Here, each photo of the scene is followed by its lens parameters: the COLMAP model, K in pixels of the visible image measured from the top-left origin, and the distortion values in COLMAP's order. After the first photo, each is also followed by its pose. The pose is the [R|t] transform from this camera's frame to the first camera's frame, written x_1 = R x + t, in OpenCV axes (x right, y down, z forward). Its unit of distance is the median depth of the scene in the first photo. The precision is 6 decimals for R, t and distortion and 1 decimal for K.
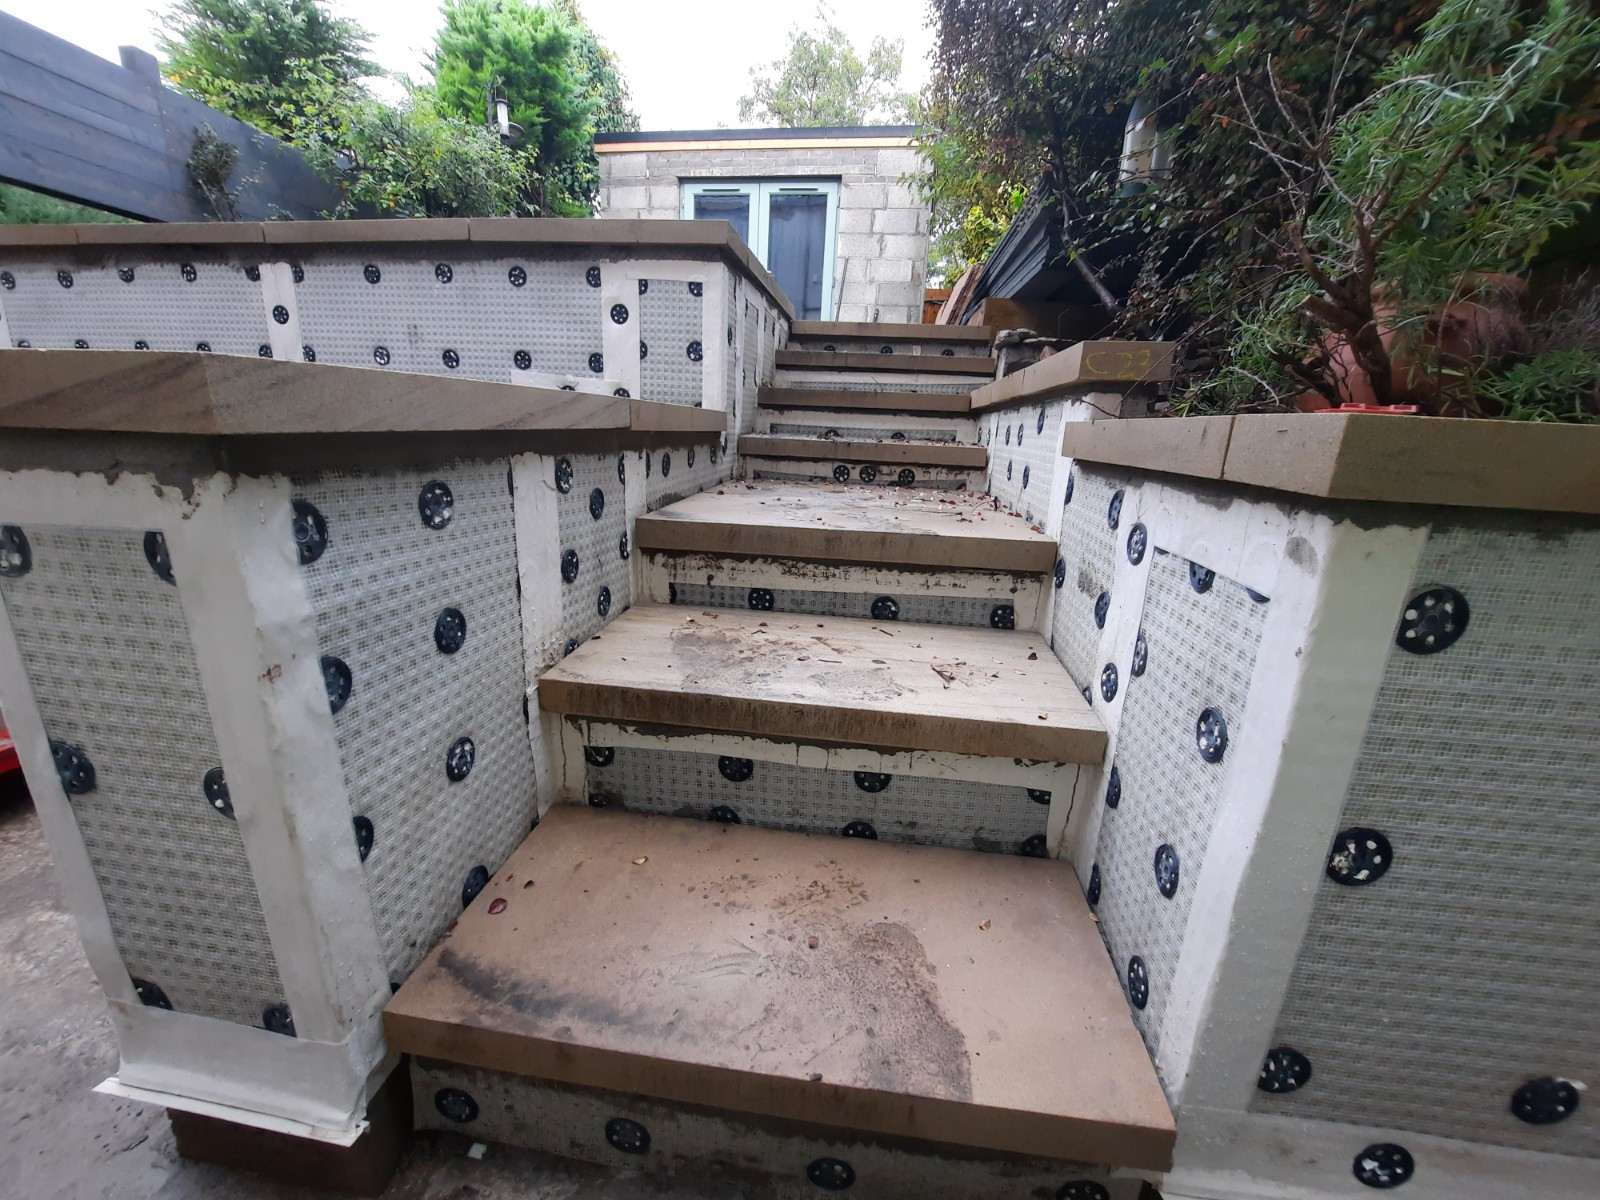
lens RADIAL K [[633.6, 0, 798.6], [0, 633.6, 612.6], [0, 0, 1]] dist [-0.018814, 0.000353]
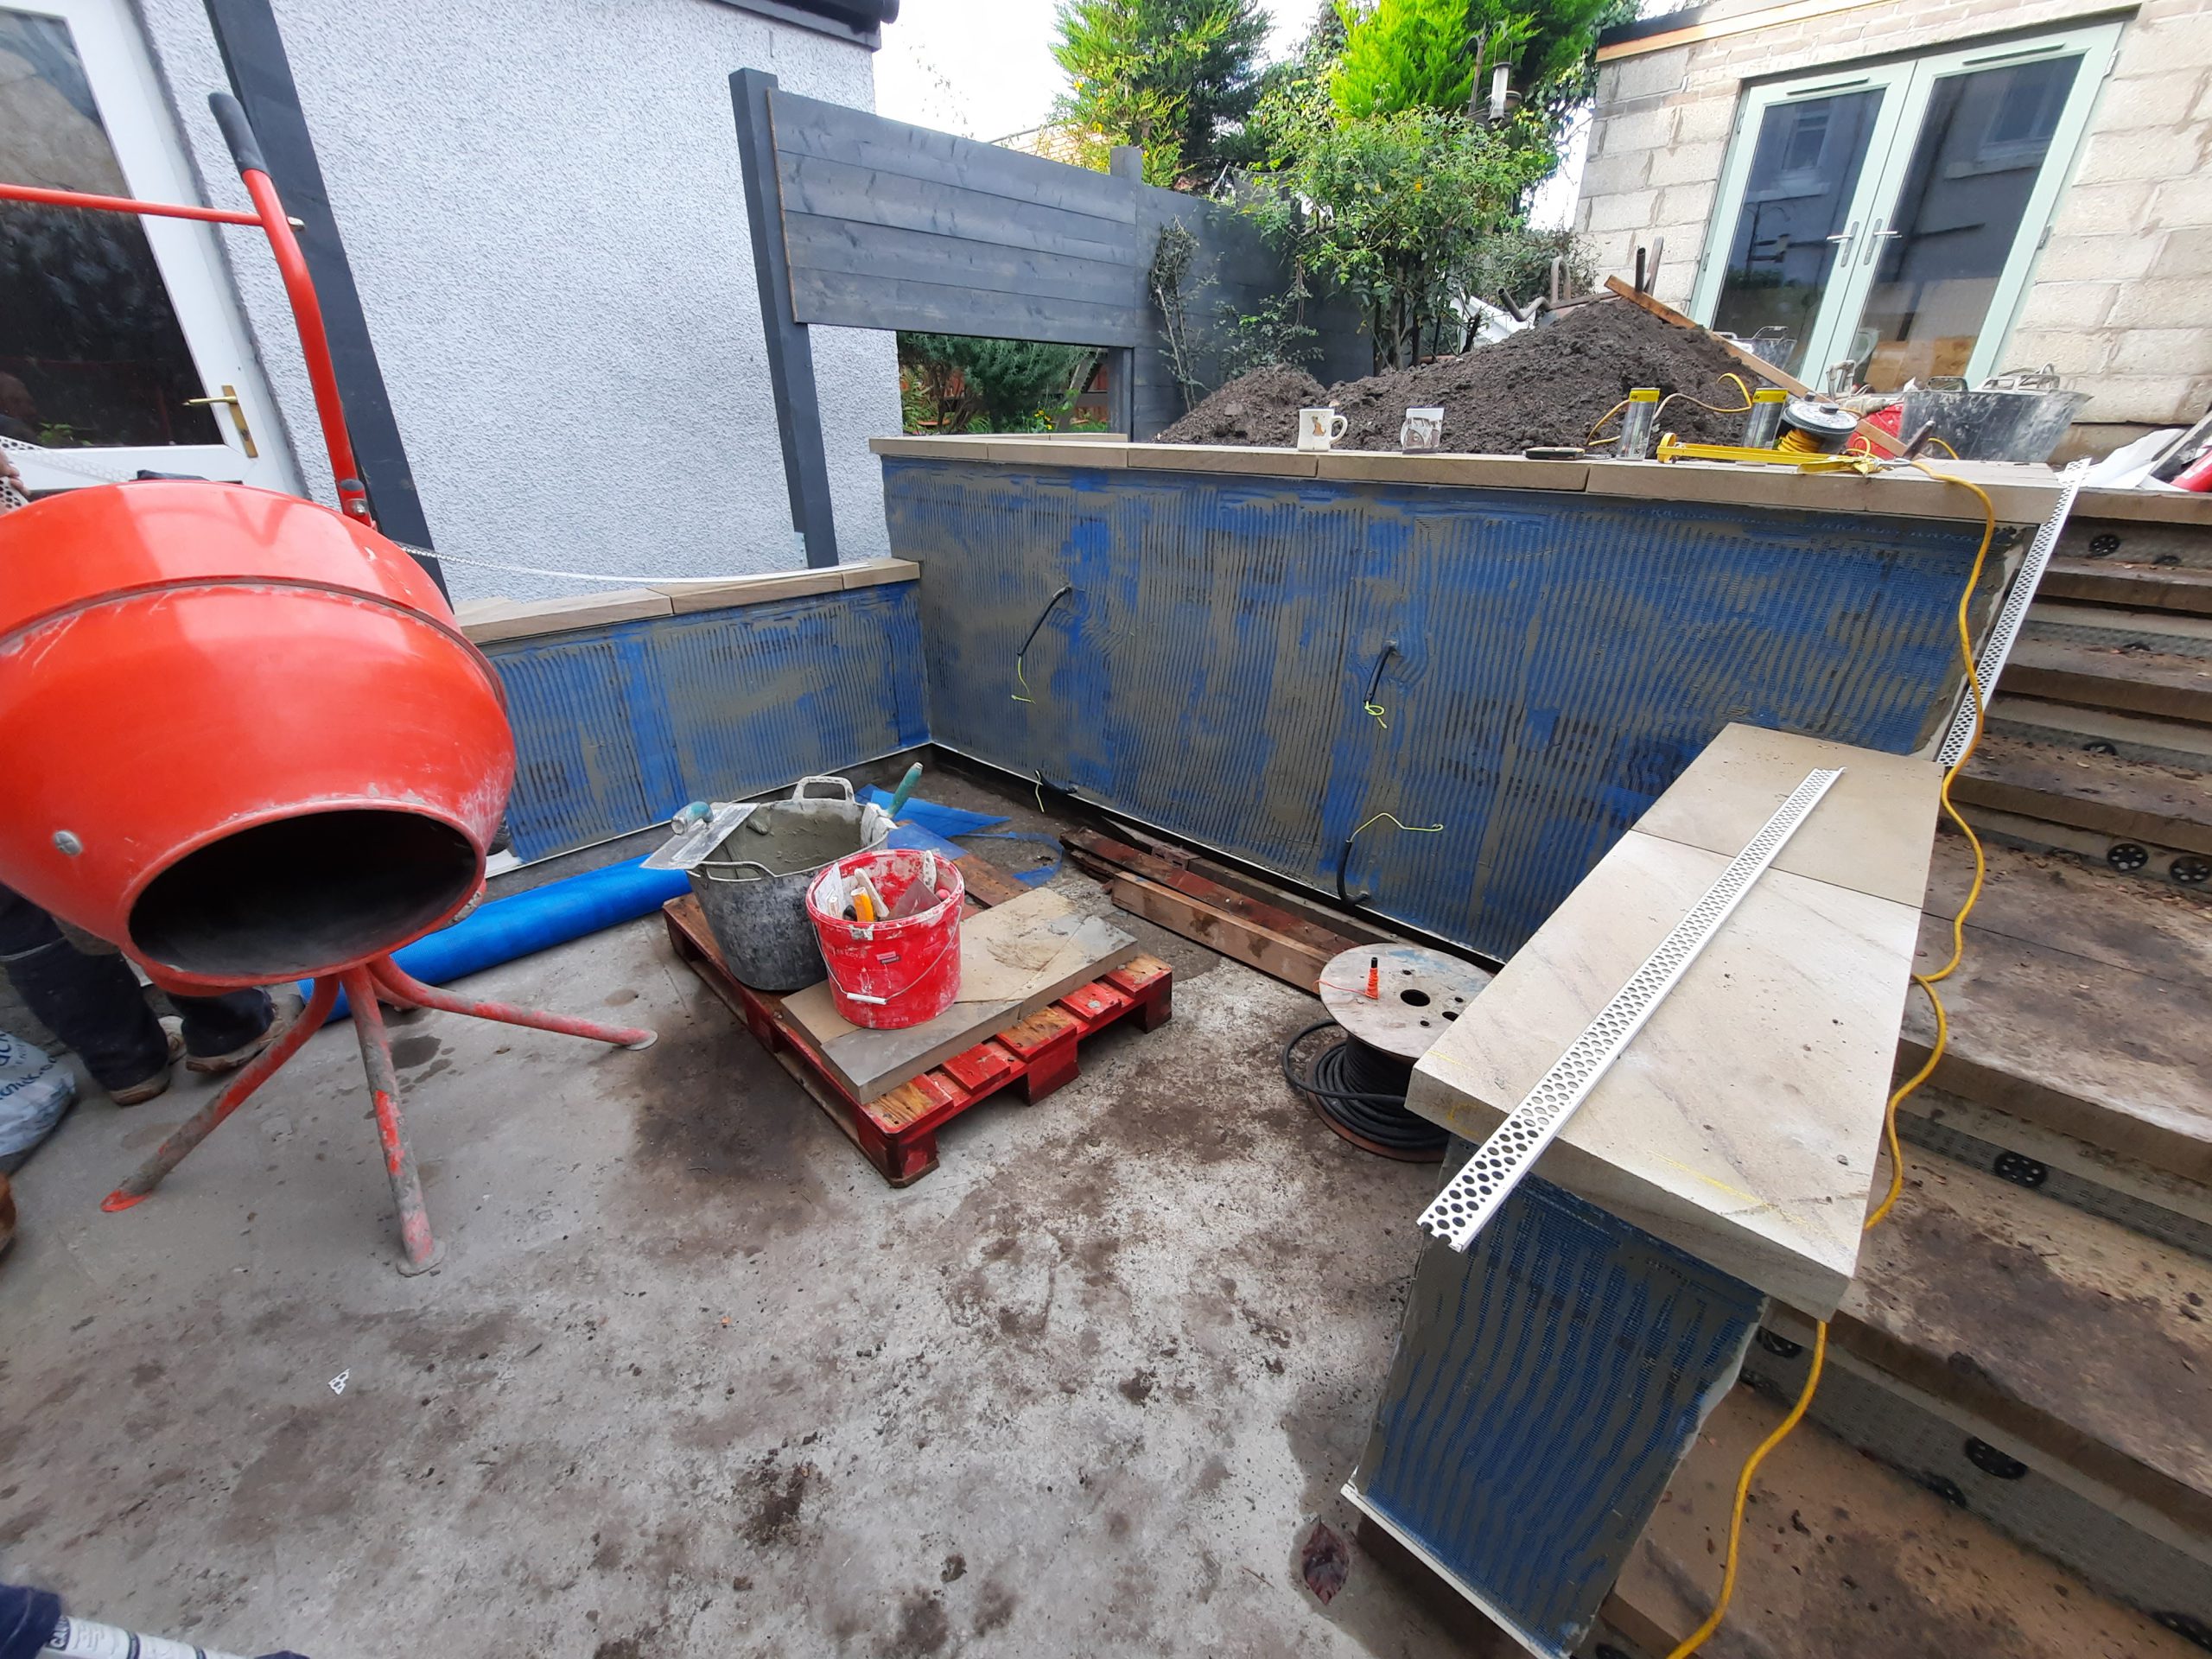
lens RADIAL K [[876.0, 0, 1113.1], [0, 876.0, 843.7], [0, 0, 1]] dist [-0.018814, 0.000353]
pose [[0.811169, 0.221372, -0.541295, -0.297664], [-0.133081, 0.971177, 0.197748, -0.286919], [0.569469, -0.088371, 0.817249, -0.214435]]
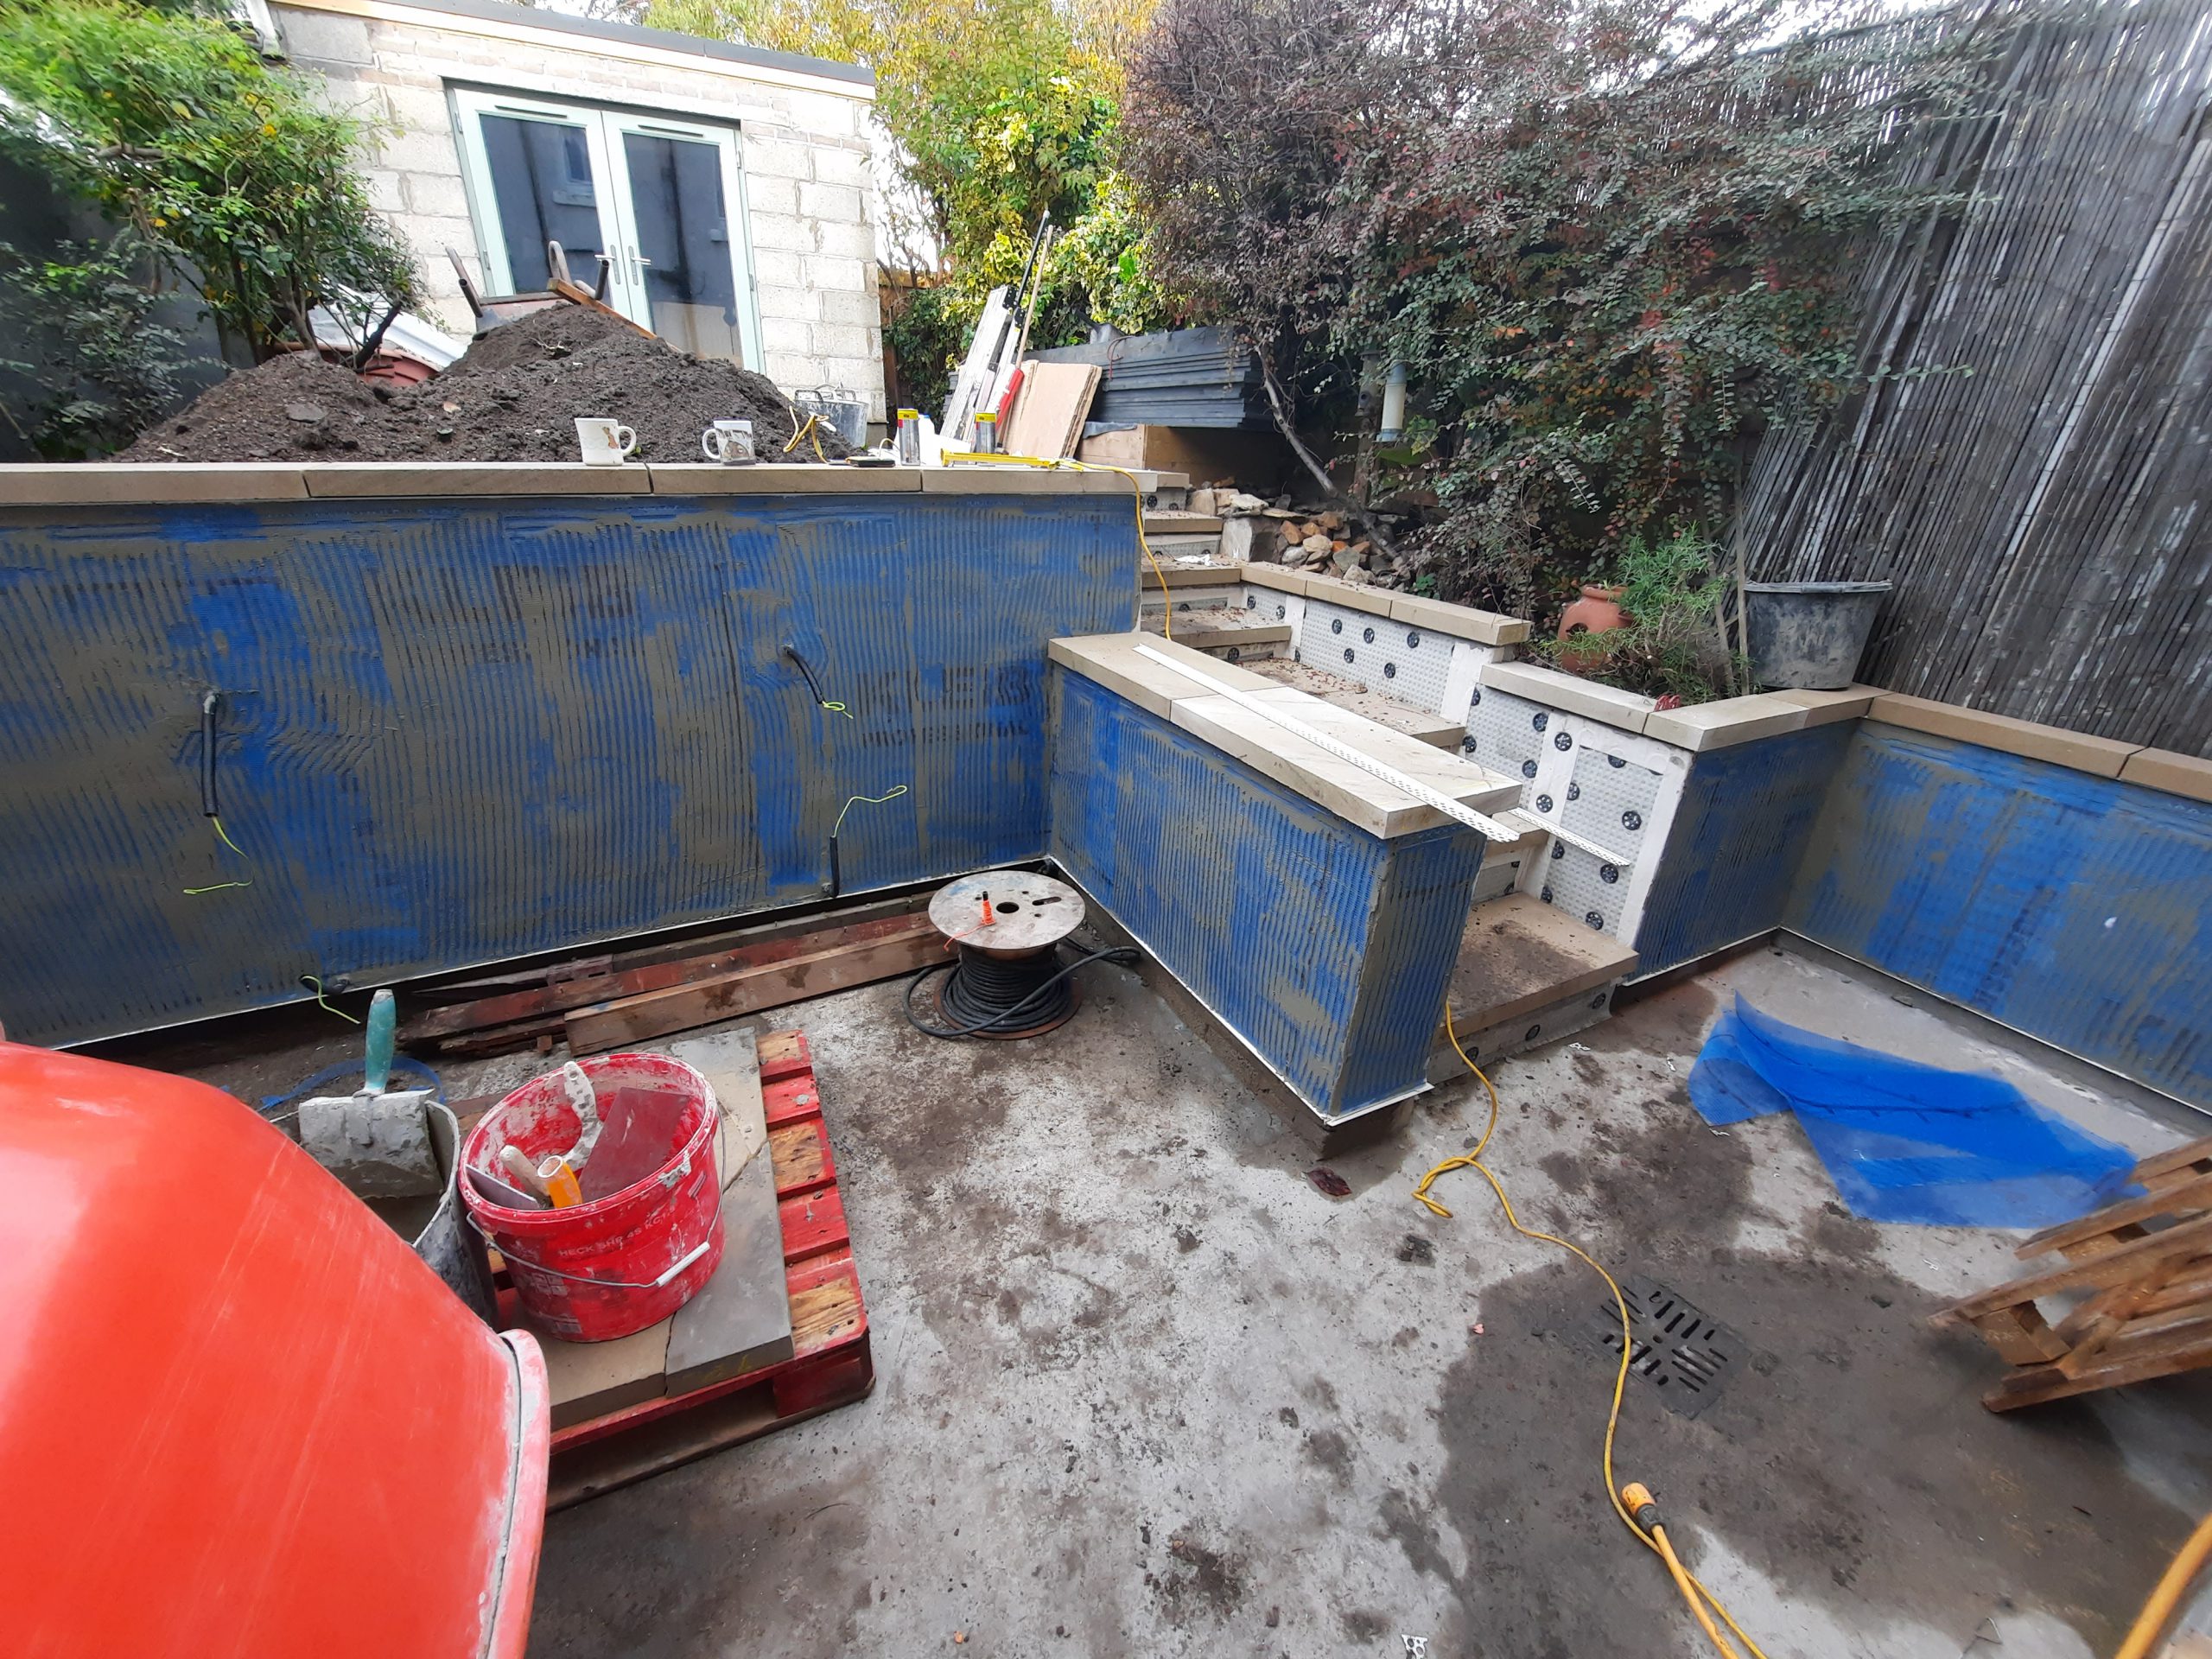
lens RADIAL K [[876.0, 0, 1103.5], [0, 876.0, 843.6], [0, 0, 1]] dist [-0.018814, 0.000353]
pose [[0.824346, -0.258934, 0.503395, -1.029449], [0.163997, 0.960358, 0.225427, -0.304855], [-0.541810, -0.103274, 0.834132, -0.304164]]
